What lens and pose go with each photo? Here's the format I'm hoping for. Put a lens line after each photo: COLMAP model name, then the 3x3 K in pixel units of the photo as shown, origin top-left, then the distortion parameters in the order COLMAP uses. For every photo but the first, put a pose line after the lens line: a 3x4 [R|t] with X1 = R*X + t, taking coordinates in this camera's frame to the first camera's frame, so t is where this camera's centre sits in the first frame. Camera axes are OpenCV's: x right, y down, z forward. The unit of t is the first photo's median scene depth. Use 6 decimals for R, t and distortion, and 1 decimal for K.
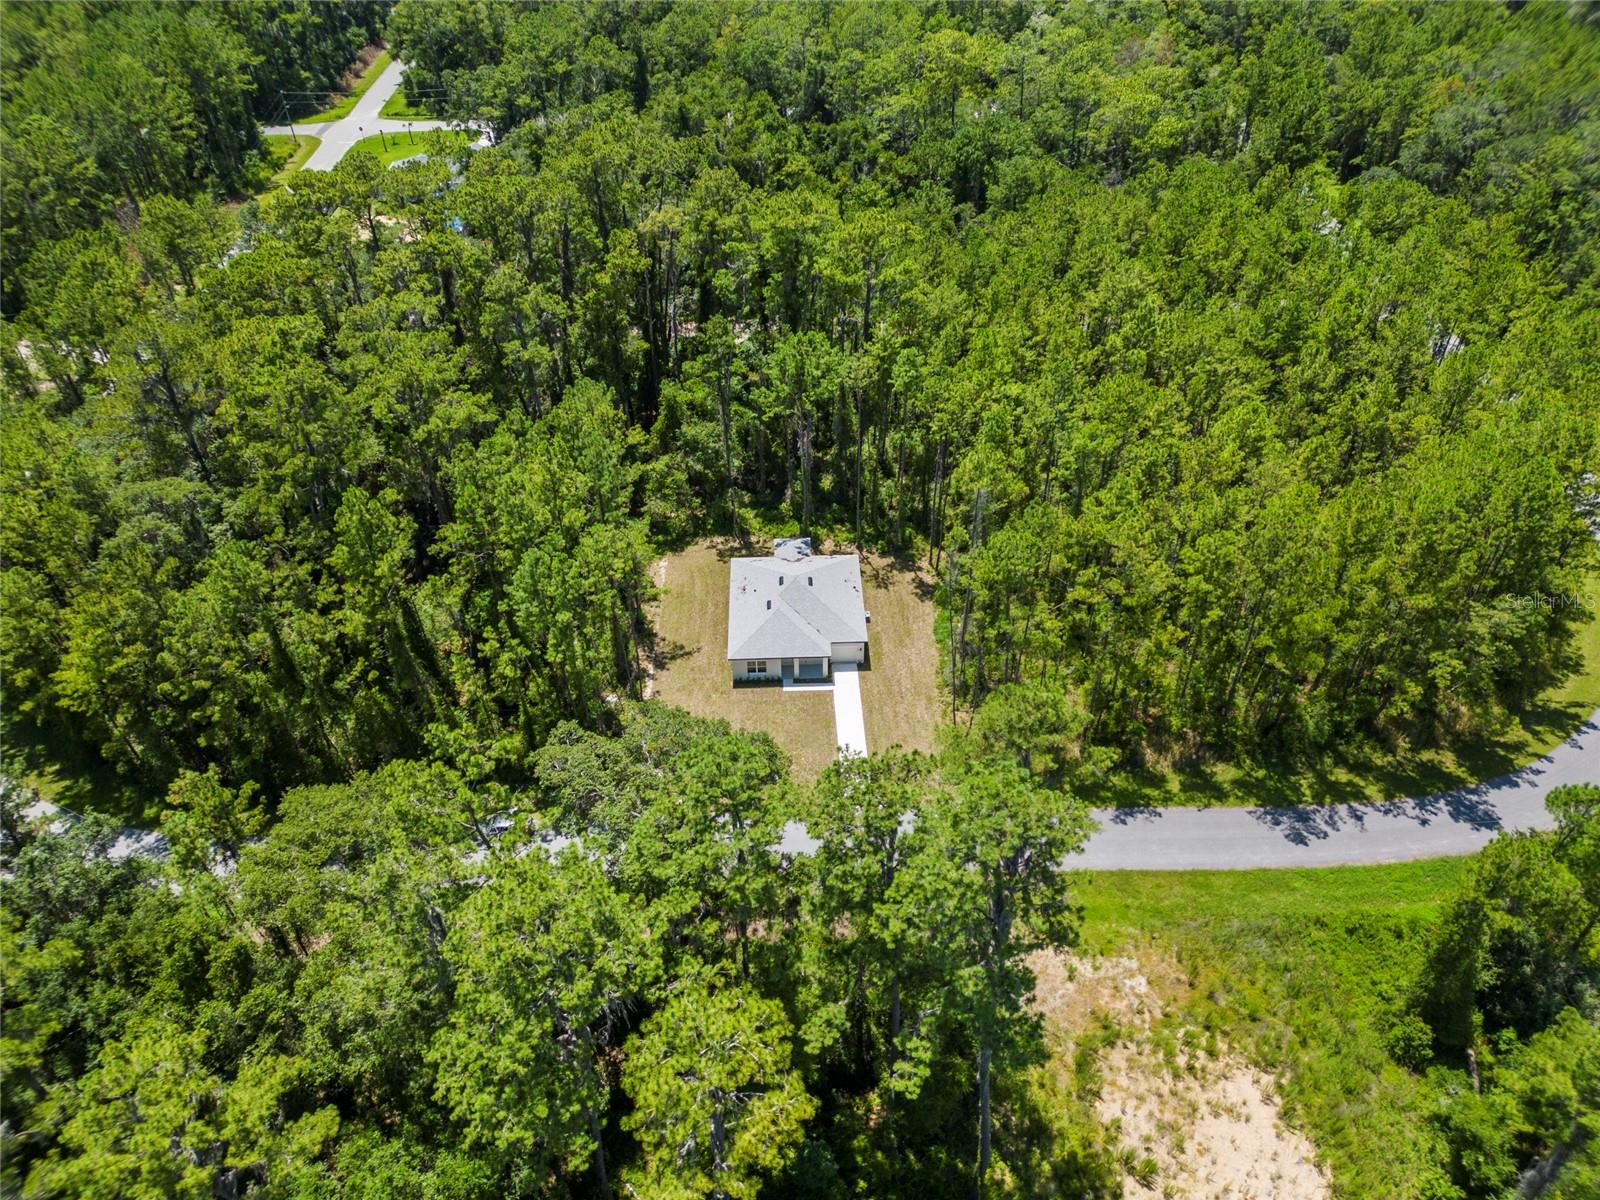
lens RADIAL K [[1124.5, 0, 800.0], [0, 1124.5, 600.0], [0, 0, 1]] dist [0.115806, -0.118899]
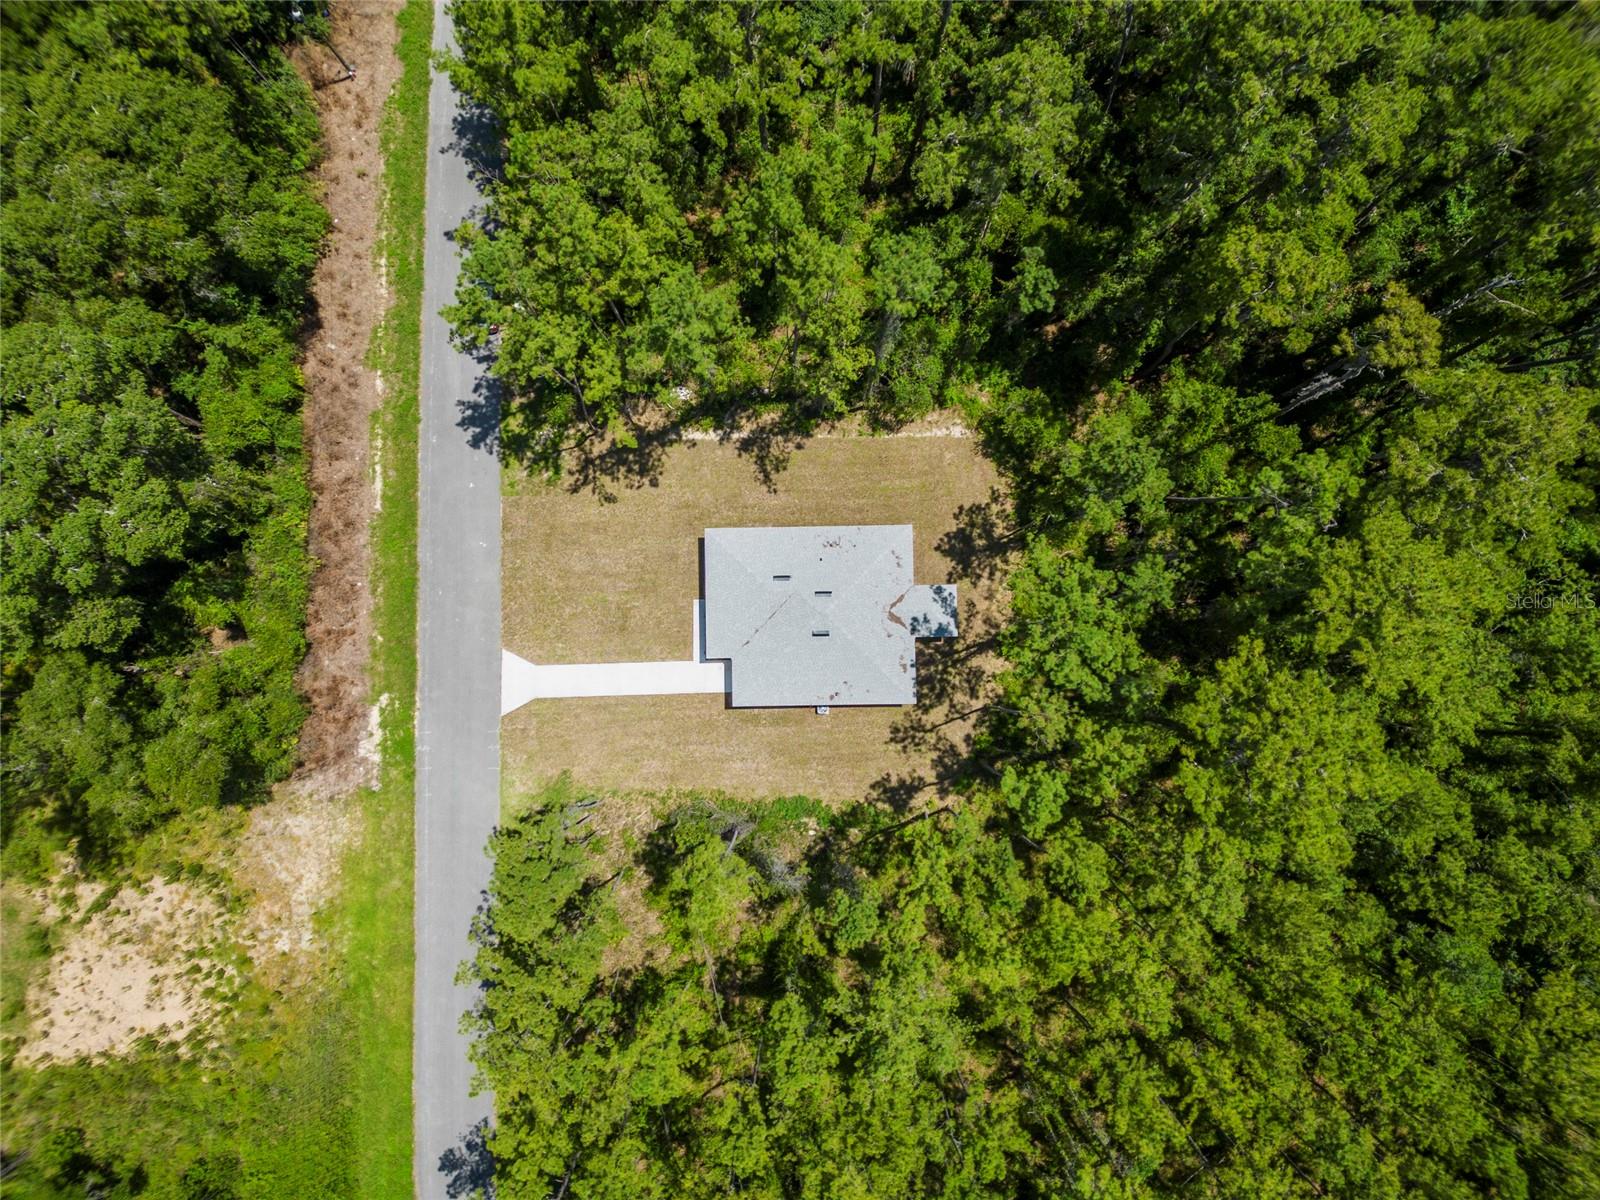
lens RADIAL K [[1124.5, 0, 800.0], [0, 1124.5, 600.0], [0, 0, 1]] dist [0.115806, -0.118899]
pose [[-0.009839, 0.998965, -0.044401, 0.019880], [-0.624663, 0.028532, 0.780373, -0.561518], [0.780832, 0.035414, 0.623736, 0.508576]]
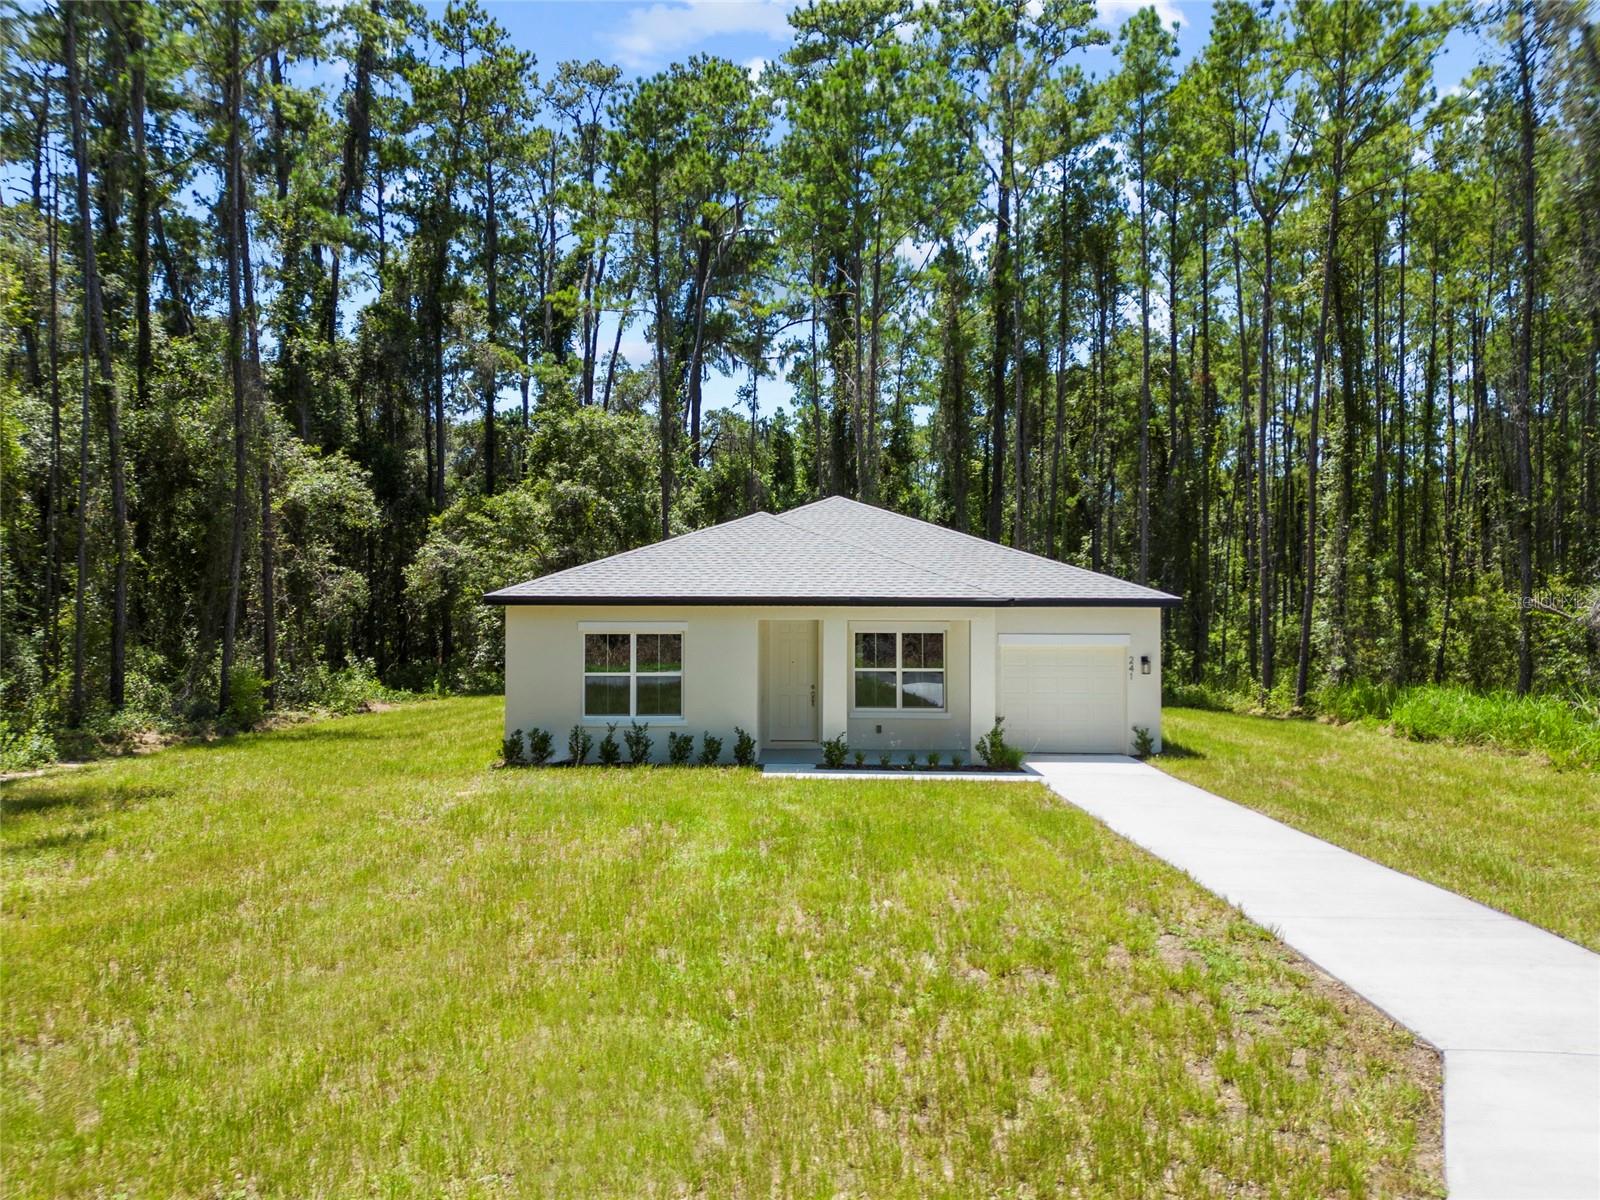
lens RADIAL K [[1124.5, 0, 800.0], [0, 1124.5, 600.0], [0, 0, 1]] dist [0.115806, -0.118899]
pose [[0.999030, -0.000359, -0.044032, -0.000539], [-0.028271, 0.761419, -0.647643, 0.163107], [0.033760, 0.648259, 0.760671, 0.780033]]
